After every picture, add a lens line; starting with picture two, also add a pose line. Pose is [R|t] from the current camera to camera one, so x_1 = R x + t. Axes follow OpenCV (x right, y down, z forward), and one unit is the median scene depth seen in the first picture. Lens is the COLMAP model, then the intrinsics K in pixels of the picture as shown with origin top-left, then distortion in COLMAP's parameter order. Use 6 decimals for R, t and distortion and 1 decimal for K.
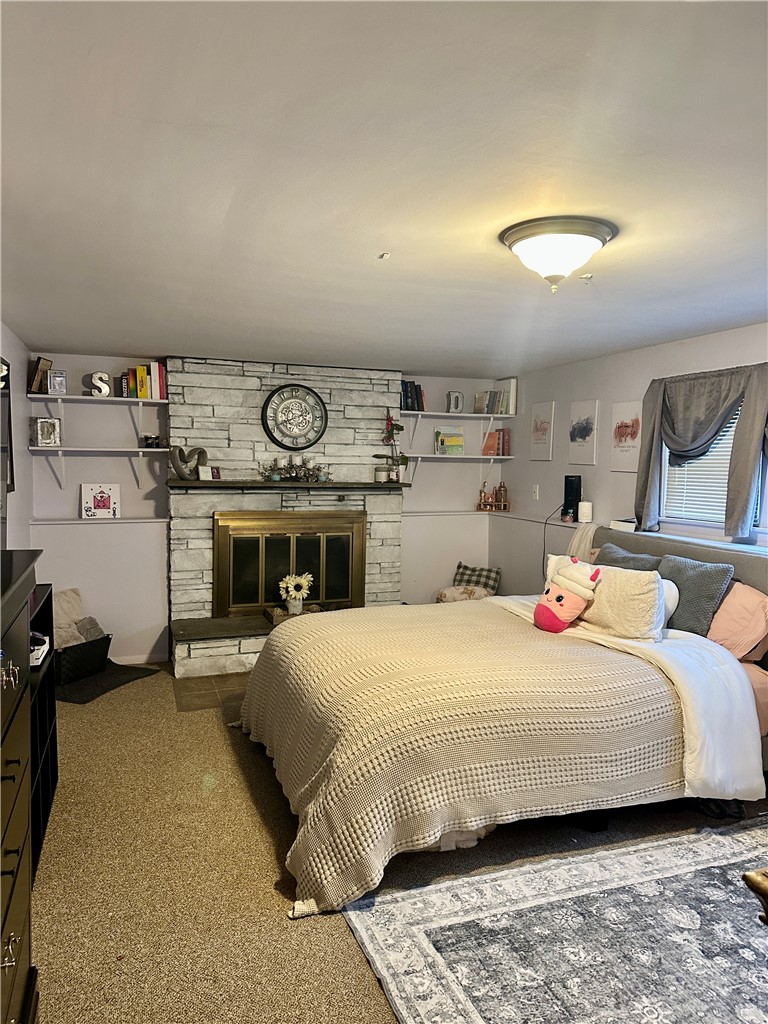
lens RADIAL K [[700.2, 0, 384.0], [0, 700.2, 512.0], [0, 0, 1]] dist [0.141733, -0.241757]
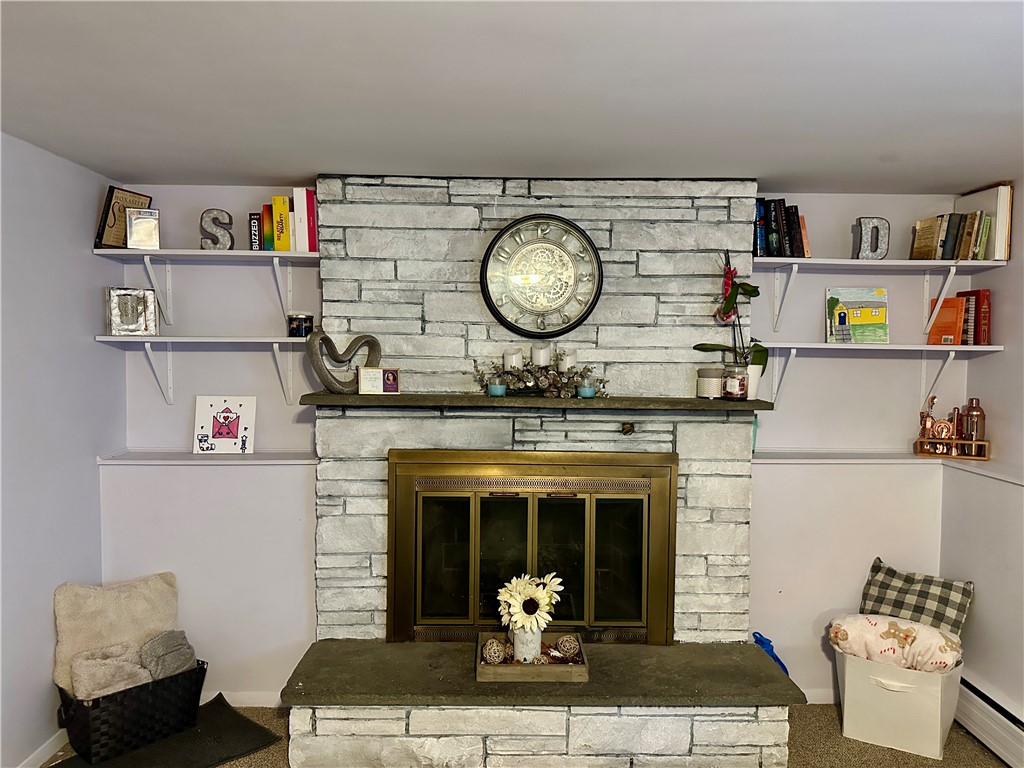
lens RADIAL K [[700.2, 0, 513.1], [0, 700.2, 387.6], [0, 0, 1]] dist [0.141733, -0.241757]
pose [[0.945753, 0.015369, -0.324523, 0.029019], [-0.020374, 0.999720, -0.012031, -0.042985], [0.324247, 0.017991, 0.945801, 0.486626]]
